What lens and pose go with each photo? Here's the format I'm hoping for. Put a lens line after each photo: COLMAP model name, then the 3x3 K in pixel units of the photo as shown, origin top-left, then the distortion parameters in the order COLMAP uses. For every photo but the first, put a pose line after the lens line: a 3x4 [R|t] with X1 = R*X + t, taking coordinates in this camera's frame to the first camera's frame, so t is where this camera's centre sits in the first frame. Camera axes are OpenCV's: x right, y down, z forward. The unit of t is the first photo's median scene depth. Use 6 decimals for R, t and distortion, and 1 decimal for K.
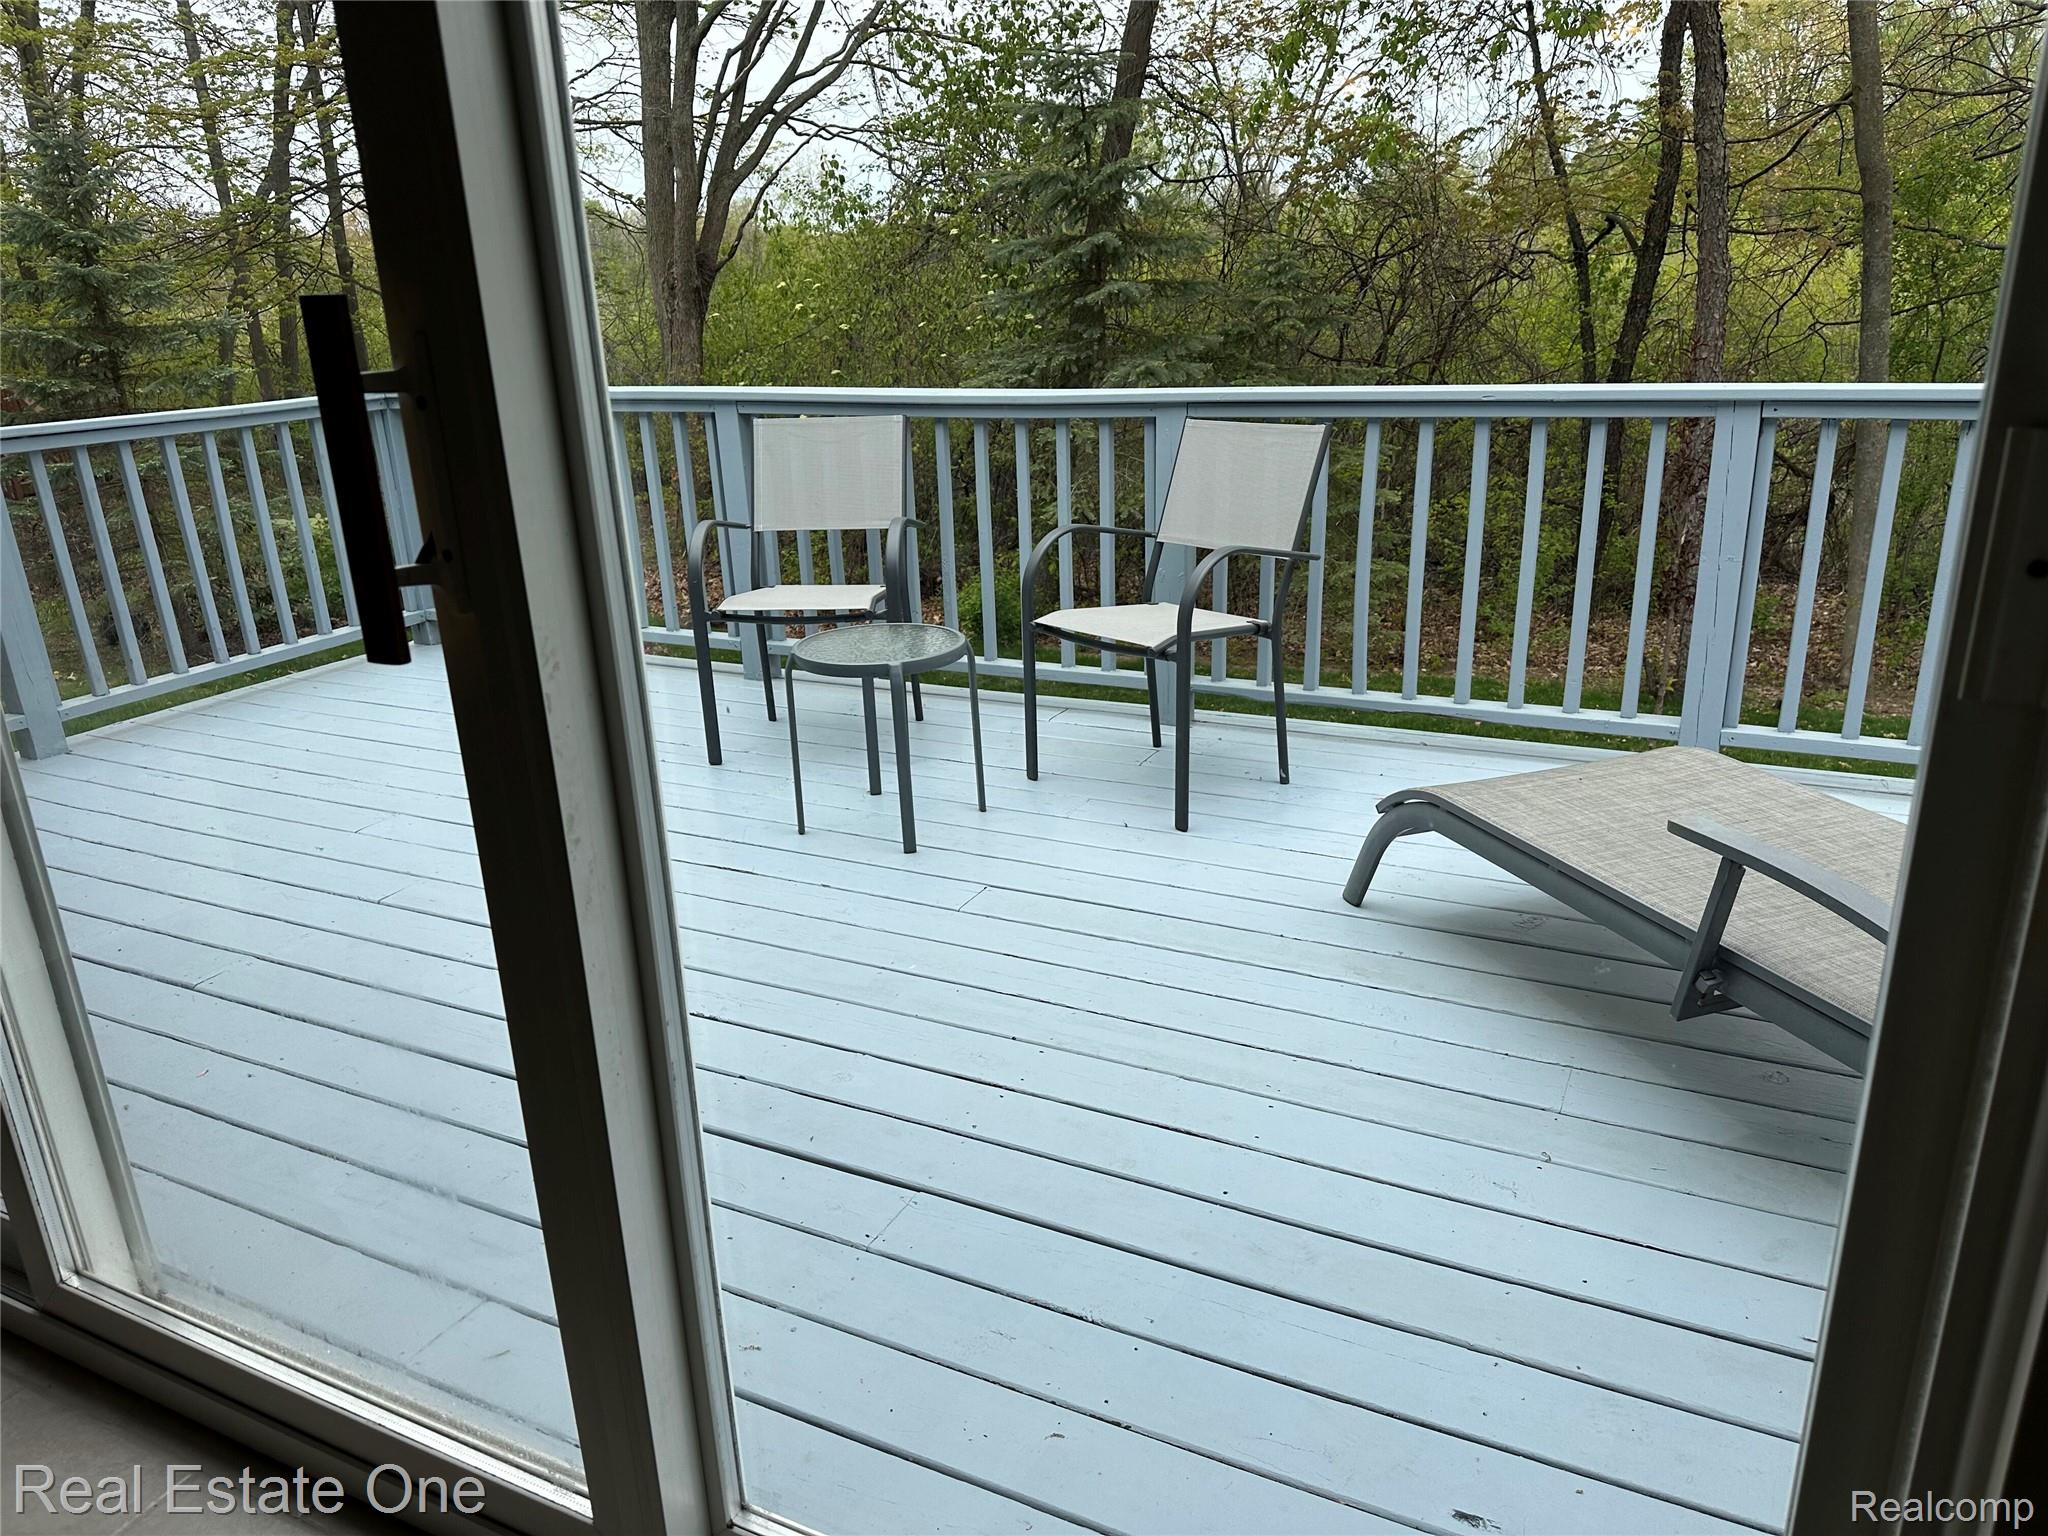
lens RADIAL K [[1433.0, 0, 1037.5], [0, 1433.0, 772.7], [0, 0, 1]] dist [0.004258, -0.009923]
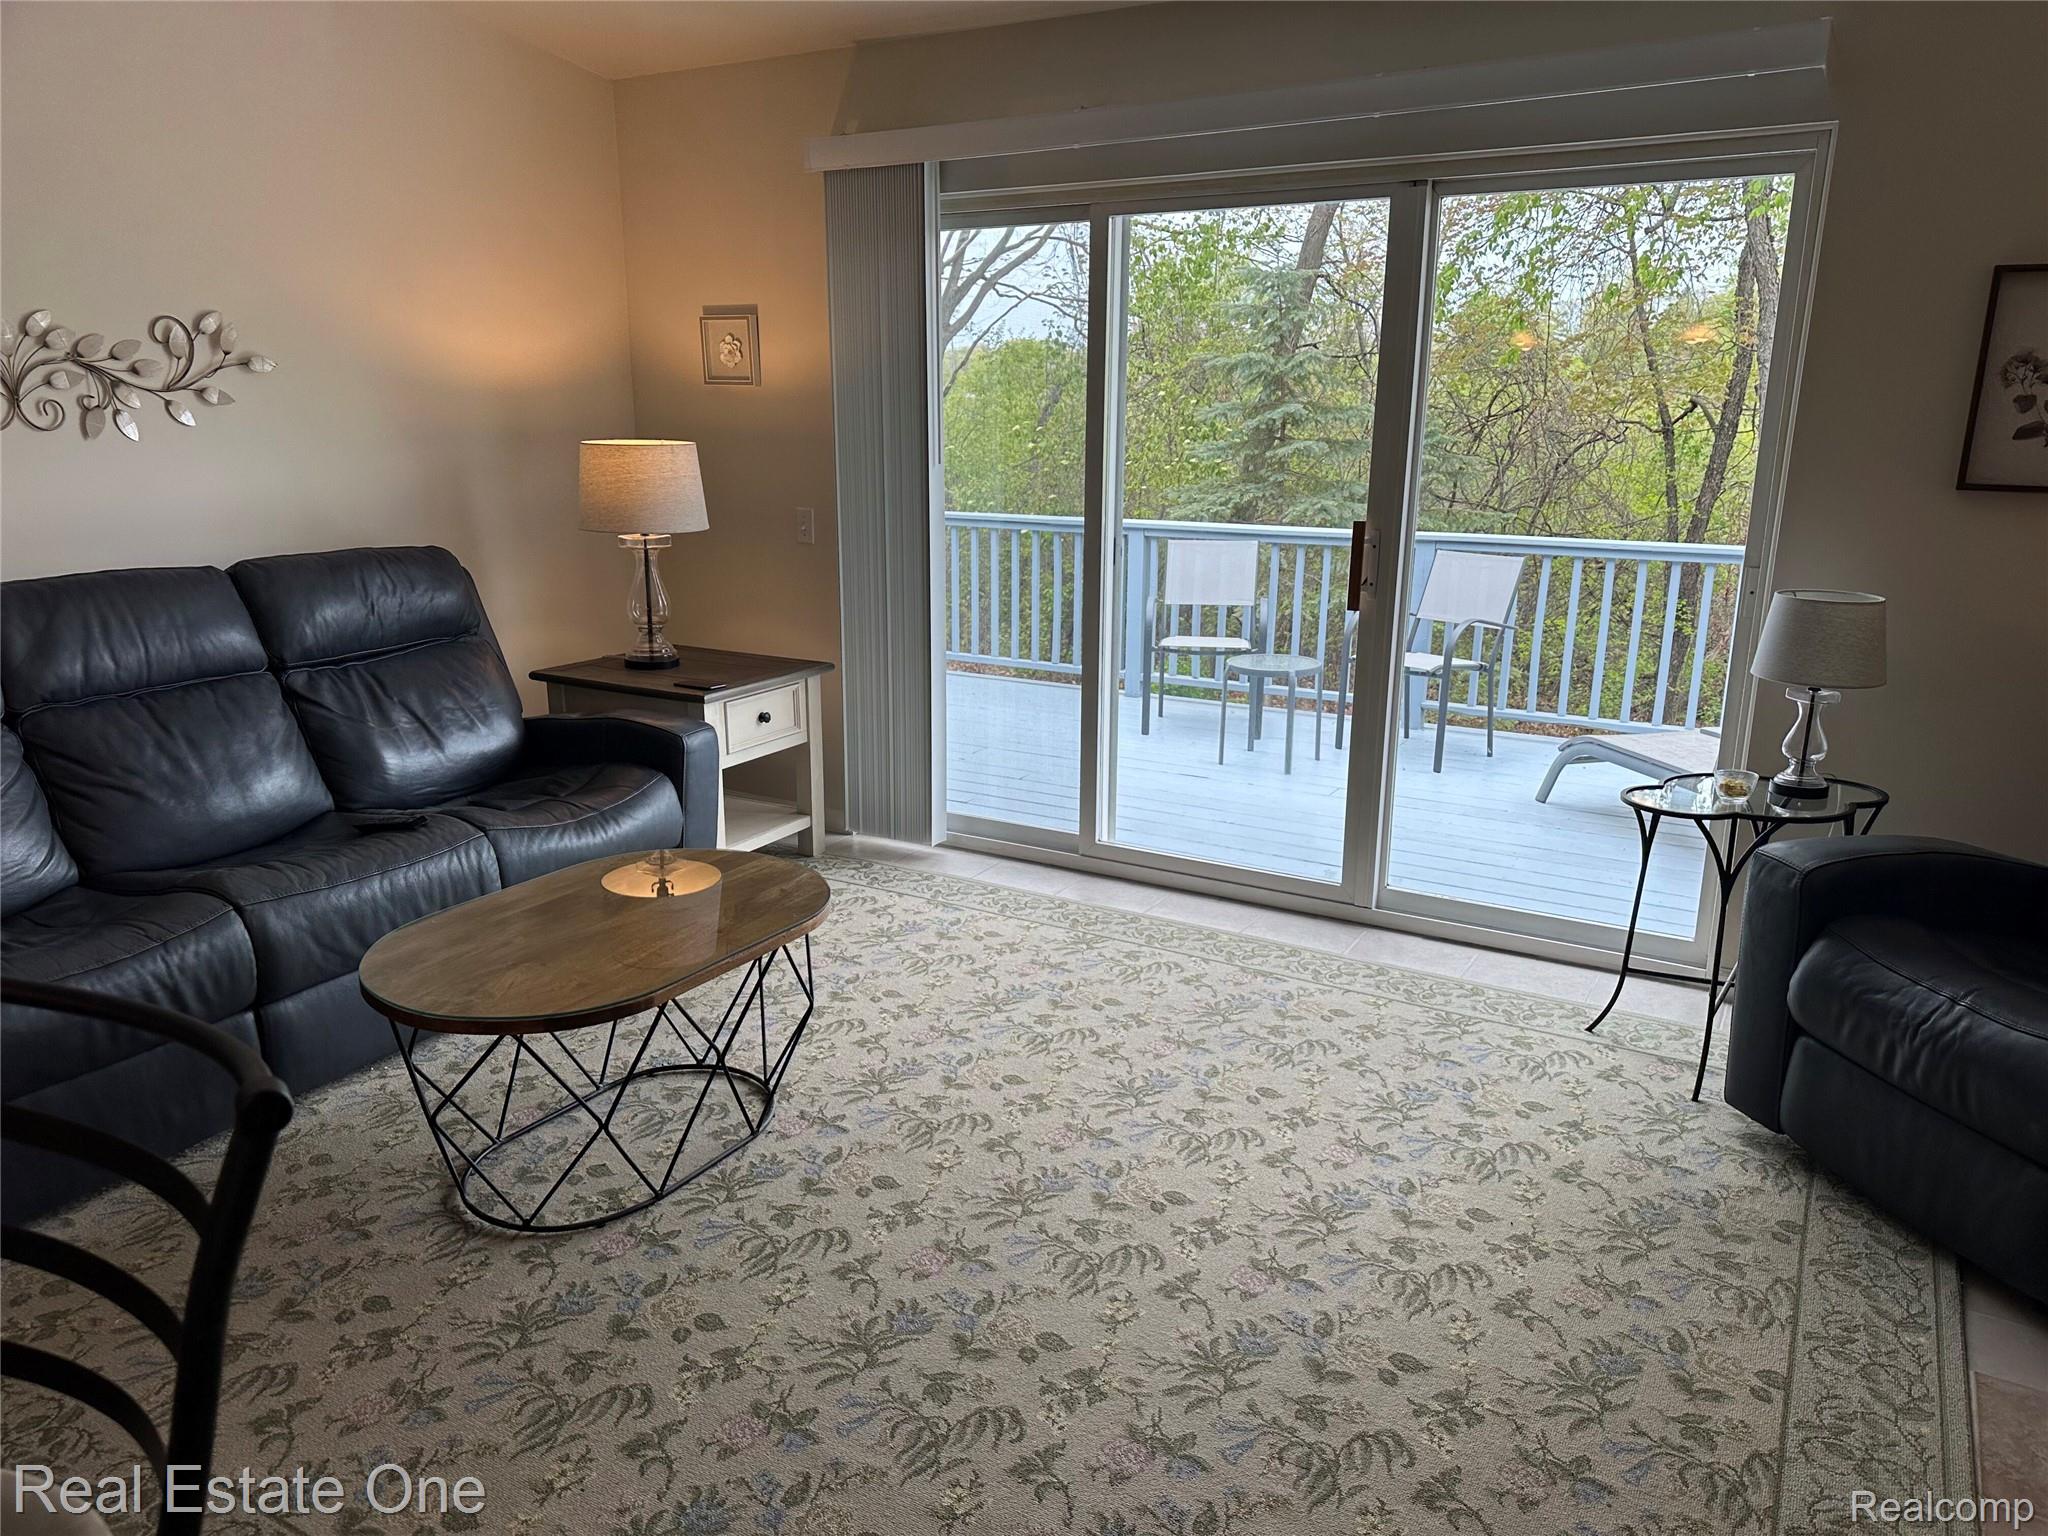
lens RADIAL K [[1433.0, 0, 1016.0], [0, 1433.0, 773.1], [0, 0, 1]] dist [0.004258, -0.009923]
pose [[0.996757, 0.054329, -0.059362, -0.101864], [-0.058690, 0.995503, -0.074360, 0.064666], [0.055055, 0.077603, 0.995463, -0.264682]]
